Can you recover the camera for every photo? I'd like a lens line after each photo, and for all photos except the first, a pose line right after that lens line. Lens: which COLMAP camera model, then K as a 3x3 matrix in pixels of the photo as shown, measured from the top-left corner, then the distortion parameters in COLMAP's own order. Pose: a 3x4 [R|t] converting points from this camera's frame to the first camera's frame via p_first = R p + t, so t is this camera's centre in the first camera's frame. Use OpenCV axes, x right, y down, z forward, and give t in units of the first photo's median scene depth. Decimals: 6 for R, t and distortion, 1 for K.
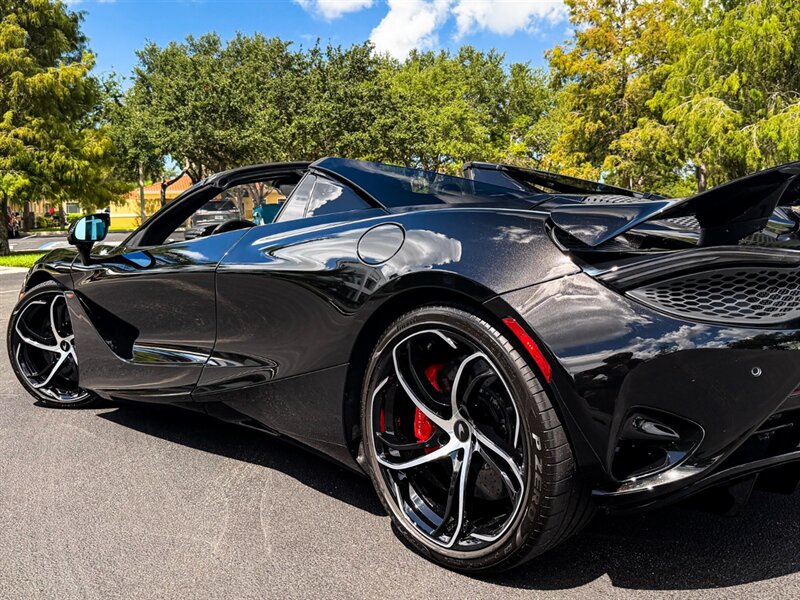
lens RADIAL K [[782.7, 0, 444.5], [0, 782.7, 227.4], [0, 0, 1]] dist [0.171597, -0.346003]
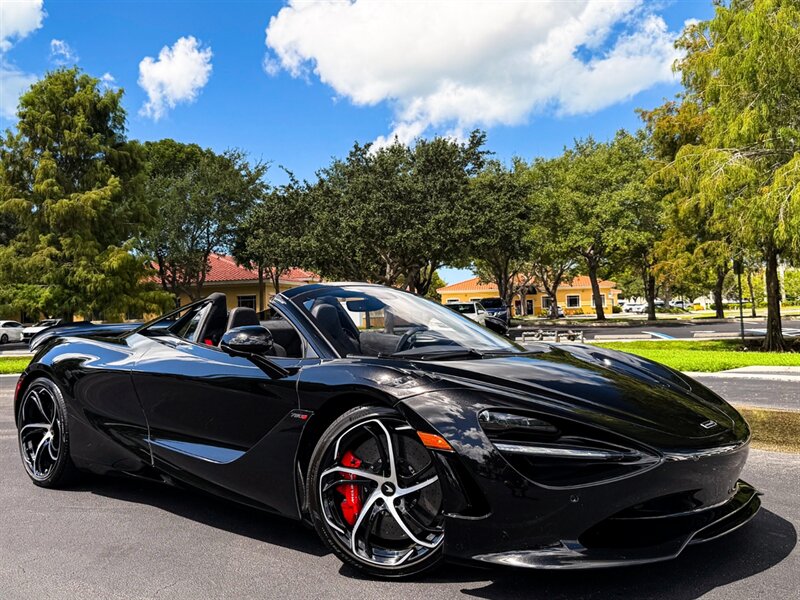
lens RADIAL K [[736.1, 0, 377.7], [0, 736.1, 279.9], [0, 0, 1]] dist [0.182963, -0.410117]
pose [[0.834135, -0.023627, -0.551055, 0.438021], [-0.006527, 0.998589, -0.052695, -0.023866], [0.551522, 0.047552, 0.832804, 0.349256]]
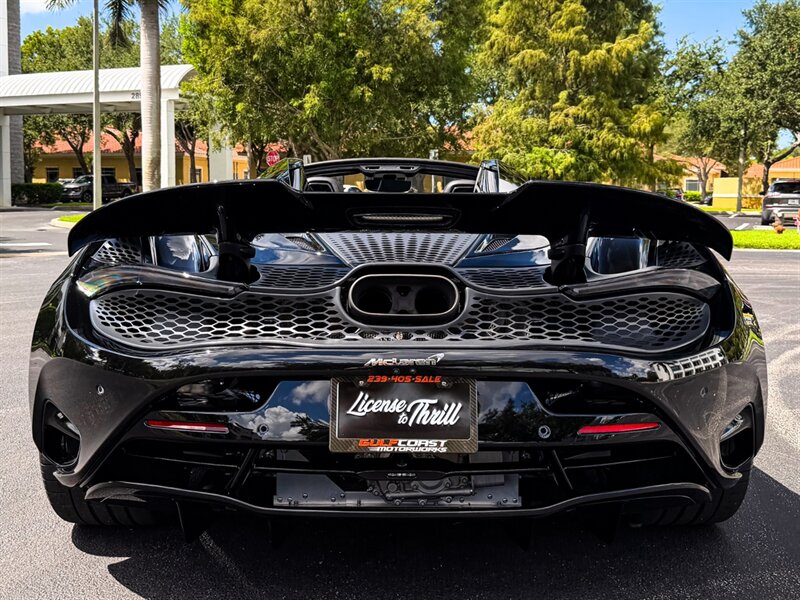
lens RADIAL K [[864.7, 0, 383.4], [0, 864.7, 267.2], [0, 0, 1]] dist [0.192817, -0.414184]
pose [[0.694735, 0.098615, -0.712474, 0.115207], [-0.050138, 0.994787, 0.088801, -0.007556], [0.717516, -0.025971, 0.696057, 0.038880]]
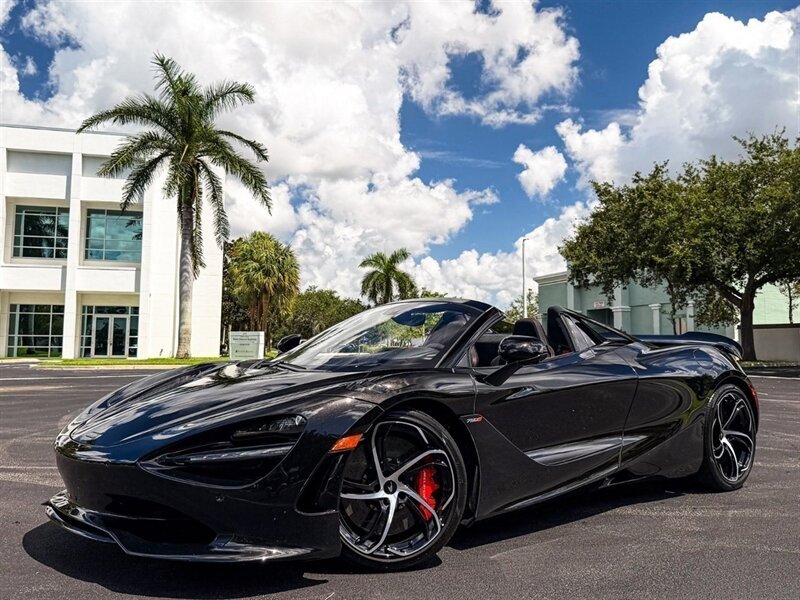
lens RADIAL K [[758.9, 0, 401.8], [0, 758.9, 272.0], [0, 0, 1]] dist [0.173854, -0.358116]
pose [[0.106906, 0.128303, 0.985956, -0.228301], [0.013527, 0.991360, -0.130473, 0.005656], [-0.994177, 0.027285, 0.104247, 0.160107]]
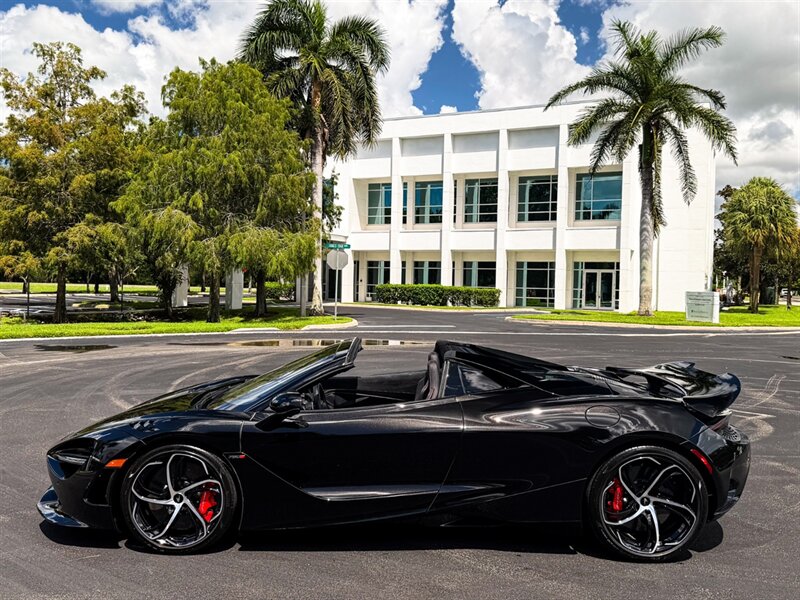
lens RADIAL K [[739.2, 0, 402.2], [0, 739.2, 297.6], [0, 0, 1]] dist [0.141174, -0.263827]
pose [[0.719908, 0.029838, 0.693428, -0.179392], [-0.022653, 0.999553, -0.019493, -0.023200], [-0.693700, -0.001675, 0.720262, -0.002738]]
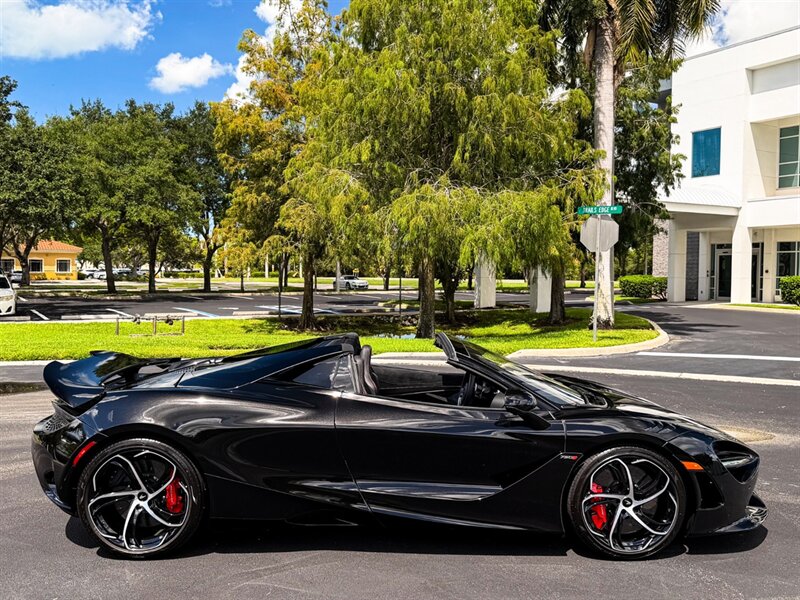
lens RADIAL K [[740.1, 0, 388.0], [0, 740.1, 300.1], [0, 0, 1]] dist [0.127765, -0.266516]
pose [[0.987507, 0.029953, 0.154703, 0.275654], [-0.031787, 0.999451, 0.009390, -0.045361], [-0.154336, -0.014191, 0.987916, 0.282149]]
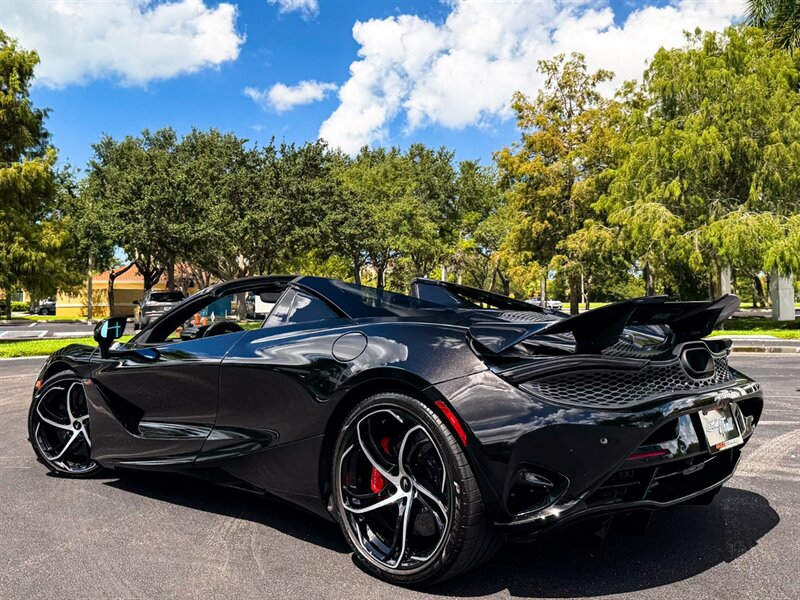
lens RADIAL K [[801.2, 0, 390.1], [0, 801.2, 251.4], [0, 0, 1]] dist [0.184659, -0.375615]
pose [[0.999814, 0.018909, -0.003724, -0.000782], [-0.019161, 0.996043, -0.086779, -0.002561], [0.002068, 0.086834, 0.996221, -0.044363]]
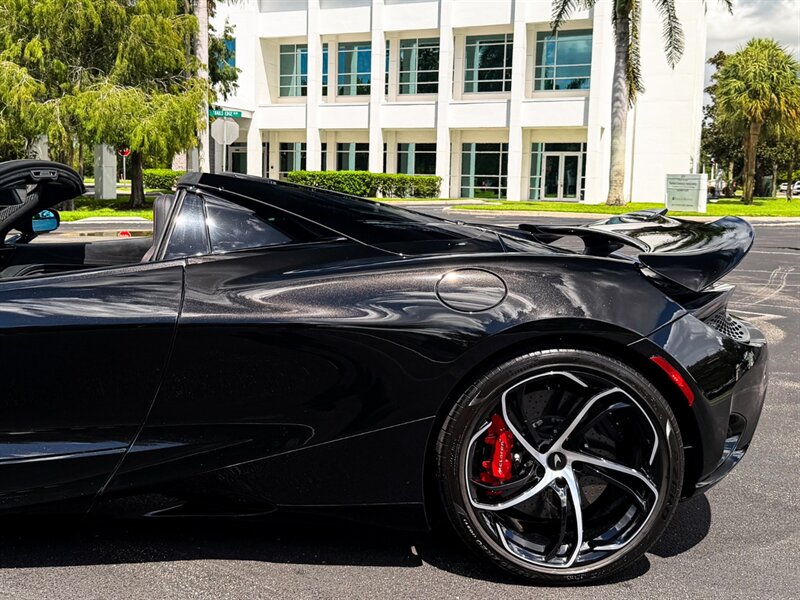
lens RADIAL K [[868.9, 0, 361.9], [0, 868.9, 257.2], [0, 0, 1]] dist [0.158007, -0.320071]
pose [[0.699623, -0.020559, 0.714217, -0.094663], [-0.022193, 0.998478, 0.050481, -0.006709], [-0.714168, -0.051168, 0.698102, 0.034446]]
